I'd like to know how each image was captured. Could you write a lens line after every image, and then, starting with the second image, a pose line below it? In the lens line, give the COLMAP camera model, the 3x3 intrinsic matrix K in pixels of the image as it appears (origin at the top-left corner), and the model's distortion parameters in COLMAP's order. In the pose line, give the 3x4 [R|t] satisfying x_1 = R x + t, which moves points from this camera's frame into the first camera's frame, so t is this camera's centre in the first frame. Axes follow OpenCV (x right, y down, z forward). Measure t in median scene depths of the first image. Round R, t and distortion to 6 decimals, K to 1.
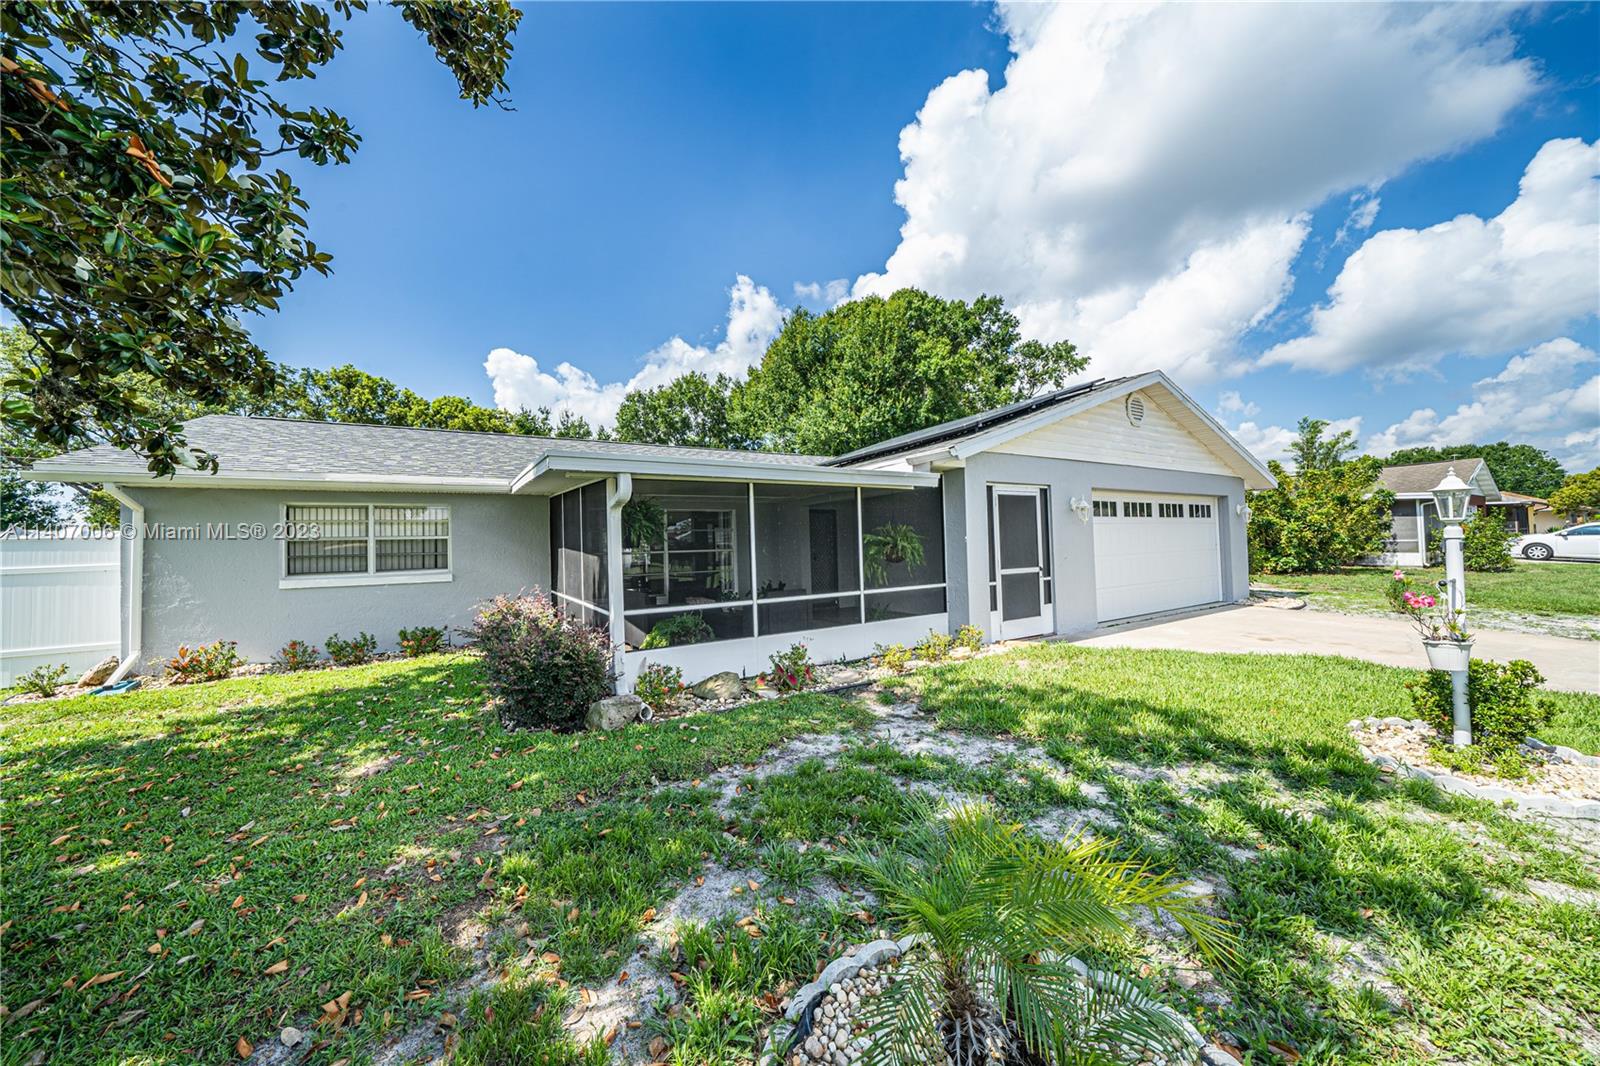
lens RADIAL K [[554.8, 0, 801.6], [0, 554.8, 533.2], [0, 0, 1]] dist [-0.022900, 0.000074]
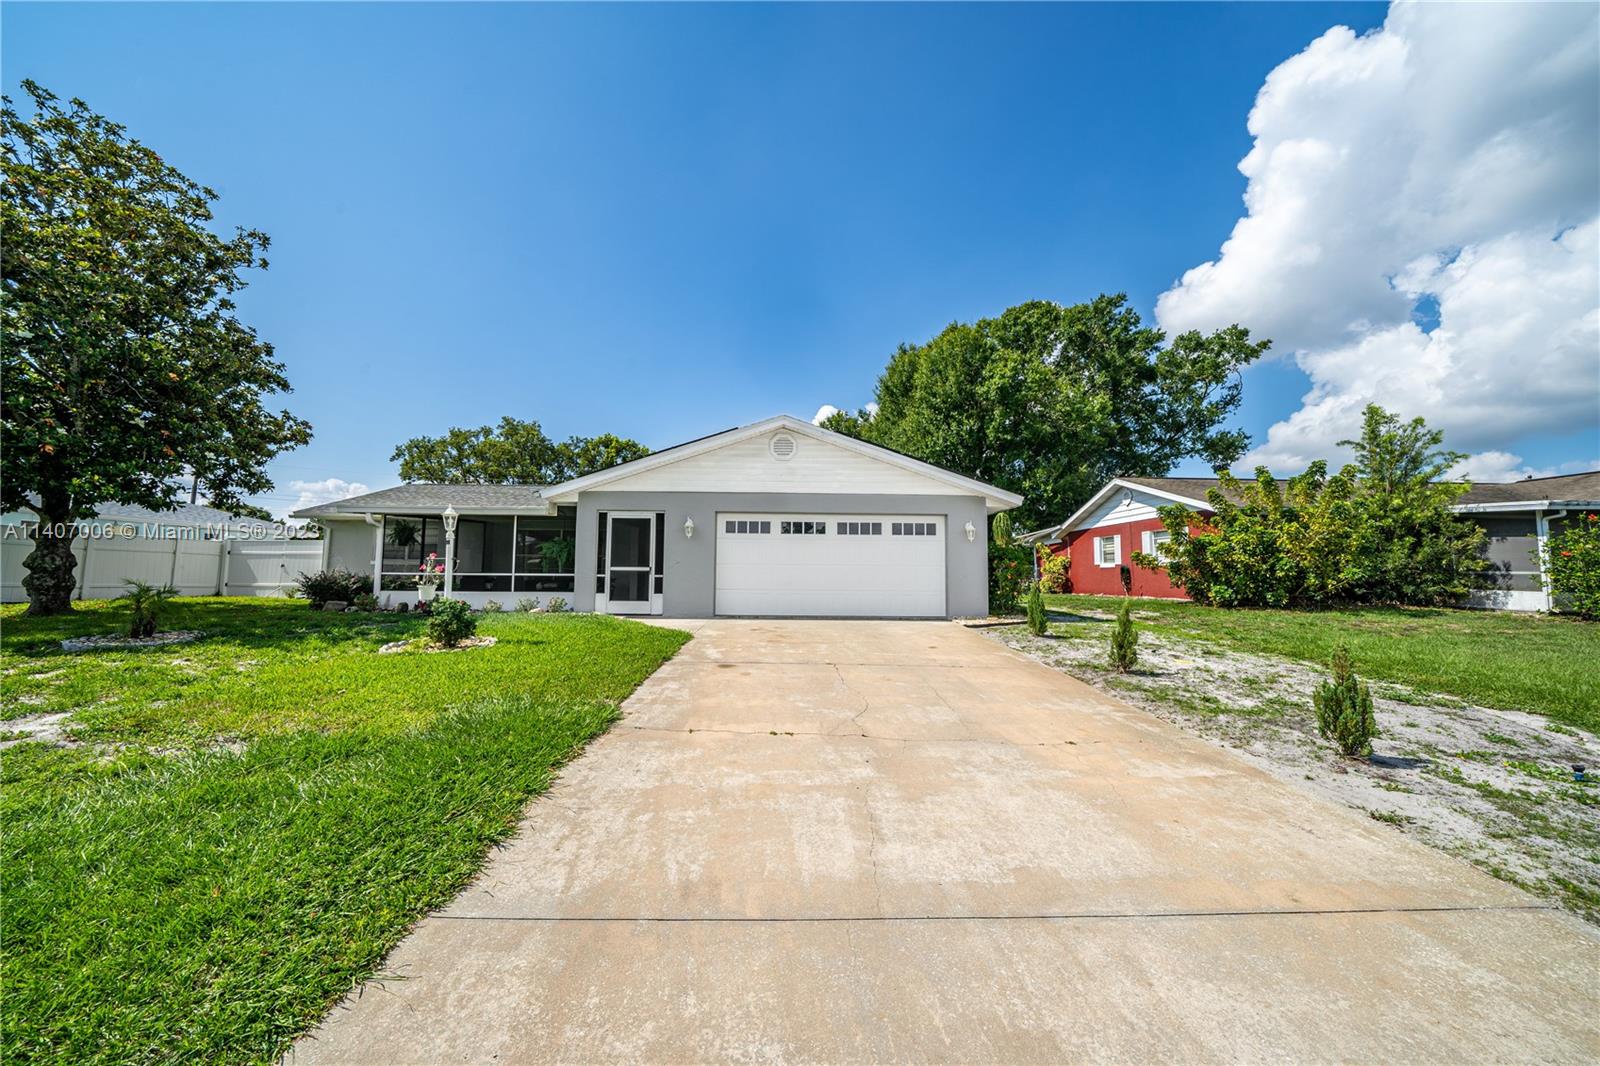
lens RADIAL K [[554.8, 0, 801.6], [0, 554.8, 533.2], [0, 0, 1]] dist [-0.022900, 0.000074]
pose [[0.865830, 0.000180, -0.500339, 1.207451], [-0.020893, 0.999141, -0.035795, 0.011751], [0.499902, 0.041446, 0.865089, -0.051140]]
